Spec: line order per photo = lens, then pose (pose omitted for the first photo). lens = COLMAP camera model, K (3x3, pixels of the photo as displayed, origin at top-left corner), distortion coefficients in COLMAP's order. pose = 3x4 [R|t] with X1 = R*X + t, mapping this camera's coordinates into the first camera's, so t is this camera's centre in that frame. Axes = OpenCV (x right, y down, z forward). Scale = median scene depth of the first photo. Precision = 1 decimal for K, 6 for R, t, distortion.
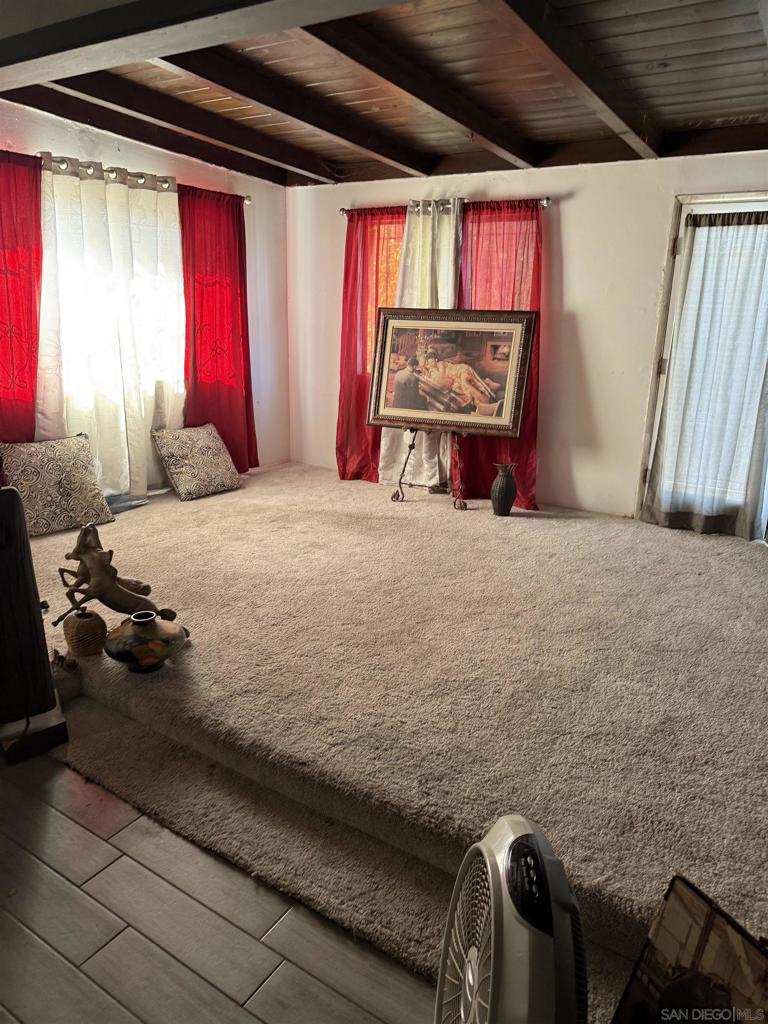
lens RADIAL K [[720.0, 0, 375.3], [0, 720.0, 518.6], [0, 0, 1]] dist [0.024298, -0.035652]
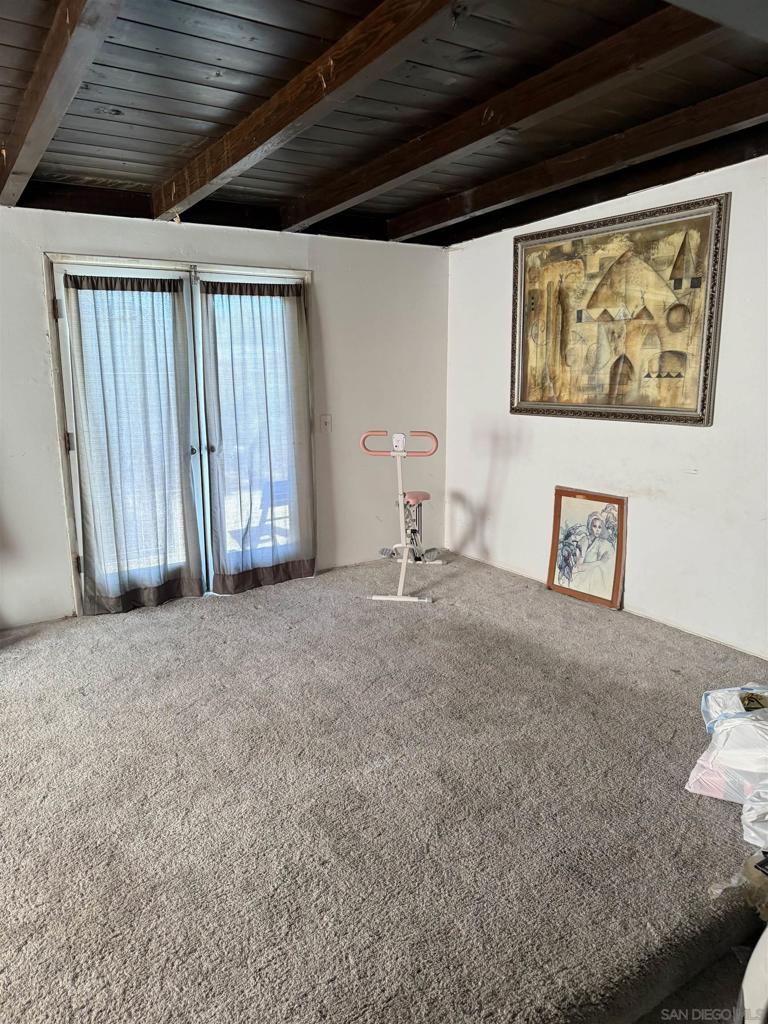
lens RADIAL K [[720.0, 0, 383.4], [0, 720.0, 510.9], [0, 0, 1]] dist [0.024298, -0.035652]
pose [[0.413073, -0.210341, 0.886074, -0.241023], [0.283291, 0.954368, 0.094488, -0.104084], [-0.865515, 0.211986, 0.453811, 0.286732]]
